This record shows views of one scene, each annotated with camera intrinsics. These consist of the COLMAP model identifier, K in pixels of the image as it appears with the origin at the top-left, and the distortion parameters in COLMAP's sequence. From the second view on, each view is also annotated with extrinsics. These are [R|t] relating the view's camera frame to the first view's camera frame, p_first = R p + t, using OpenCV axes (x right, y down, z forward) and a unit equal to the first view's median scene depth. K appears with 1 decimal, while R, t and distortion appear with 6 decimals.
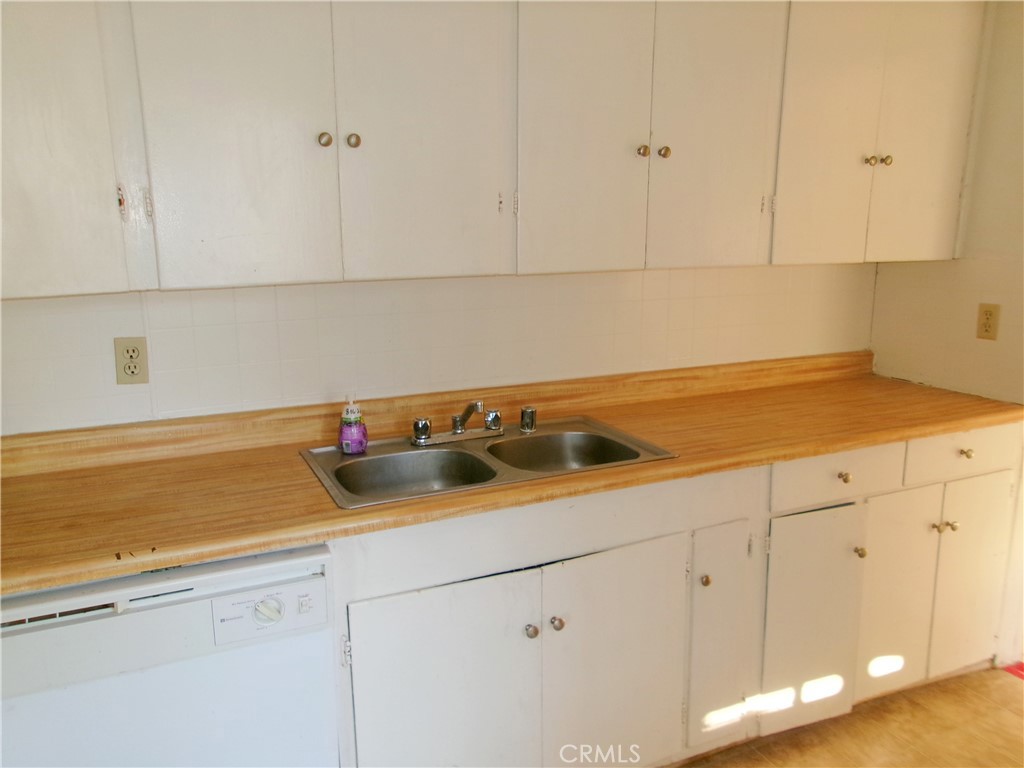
lens RADIAL K [[808.6, 0, 507.6], [0, 808.6, 386.9], [0, 0, 1]] dist [-0.015578, 0.034648]
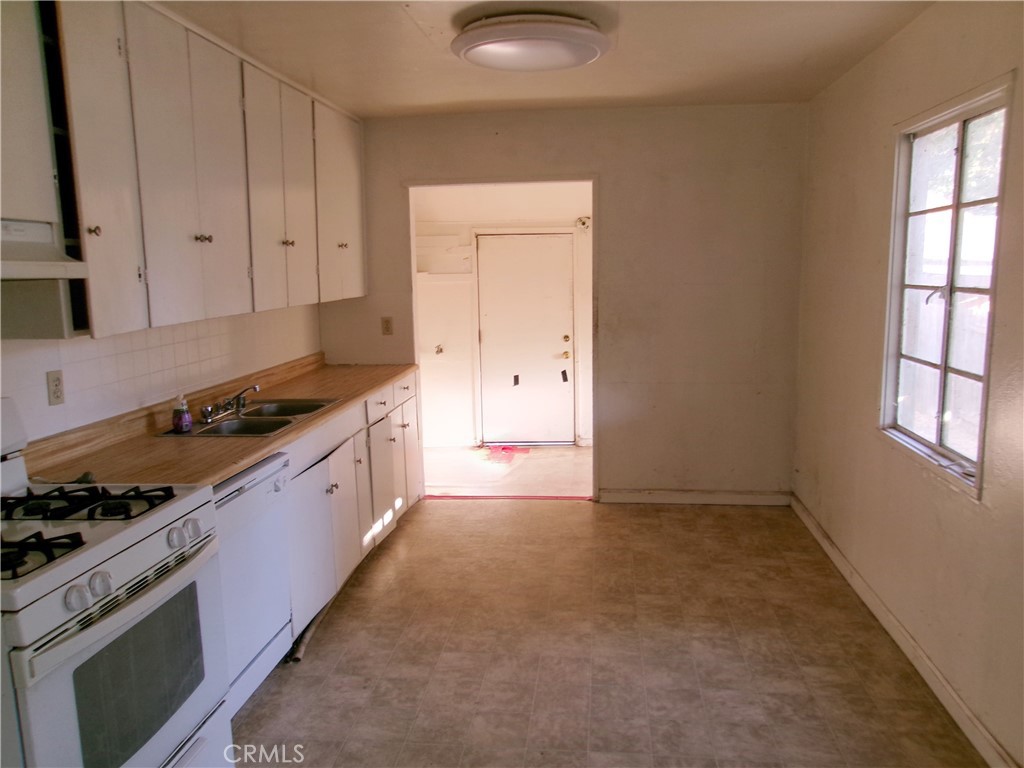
lens RADIAL K [[808.6, 0, 510.9], [0, 808.6, 385.2], [0, 0, 1]] dist [-0.015578, 0.034648]
pose [[0.526754, -0.131859, 0.839728, -1.248986], [0.196742, 0.979982, 0.030468, 0.076605], [-0.826935, 0.149161, 0.542152, -0.410178]]
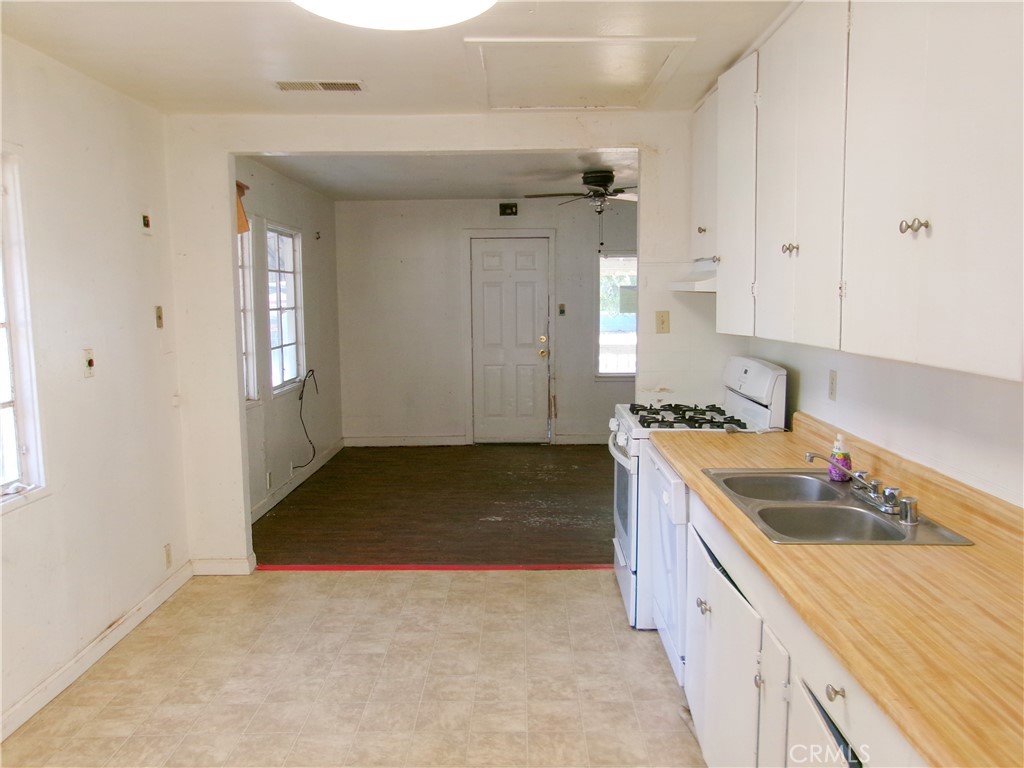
lens RADIAL K [[808.6, 0, 510.2], [0, 808.6, 386.2], [0, 0, 1]] dist [-0.015578, 0.034648]
pose [[-0.438187, 0.110475, -0.892069, 1.248254], [-0.178643, 0.961919, 0.206876, -0.250318], [0.880953, 0.250013, -0.401765, 1.098913]]
